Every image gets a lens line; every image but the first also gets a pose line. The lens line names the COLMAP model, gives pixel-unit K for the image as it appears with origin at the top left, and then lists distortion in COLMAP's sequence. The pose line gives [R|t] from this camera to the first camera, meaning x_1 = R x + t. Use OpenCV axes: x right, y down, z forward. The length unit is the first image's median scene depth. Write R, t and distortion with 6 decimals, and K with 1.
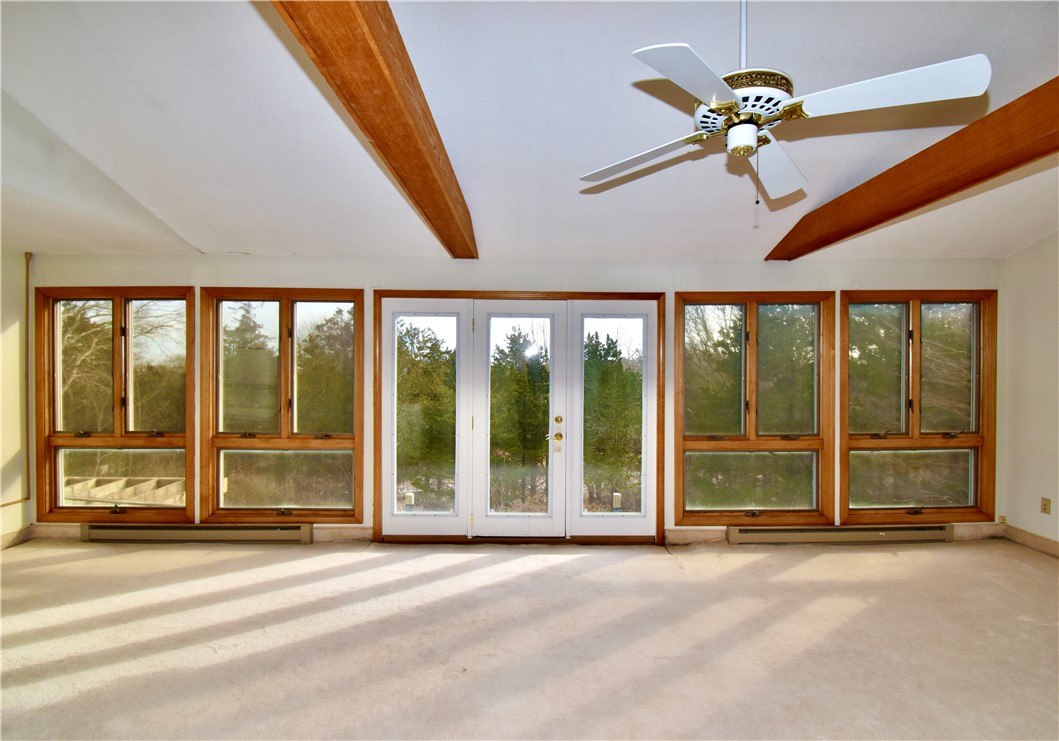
lens RADIAL K [[524.5, 0, 527.6], [0, 524.5, 360.8], [0, 0, 1]] dist [-0.000719, -0.007534]
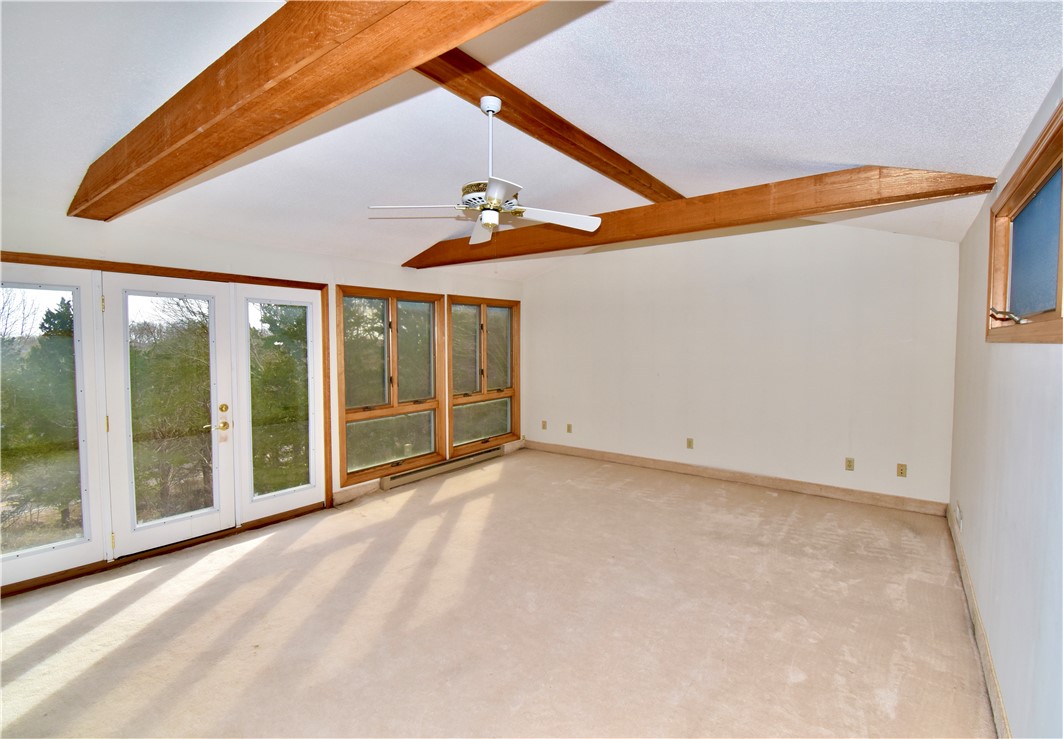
lens RADIAL K [[526.5, 0, 528.4], [0, 526.5, 368.1], [0, 0, 1]] dist [-0.000719, -0.007534]
pose [[0.587020, -0.043889, 0.808382, -0.413930], [0.008015, 0.998796, 0.048407, -0.002428], [-0.809533, -0.021937, 0.586665, -0.011872]]
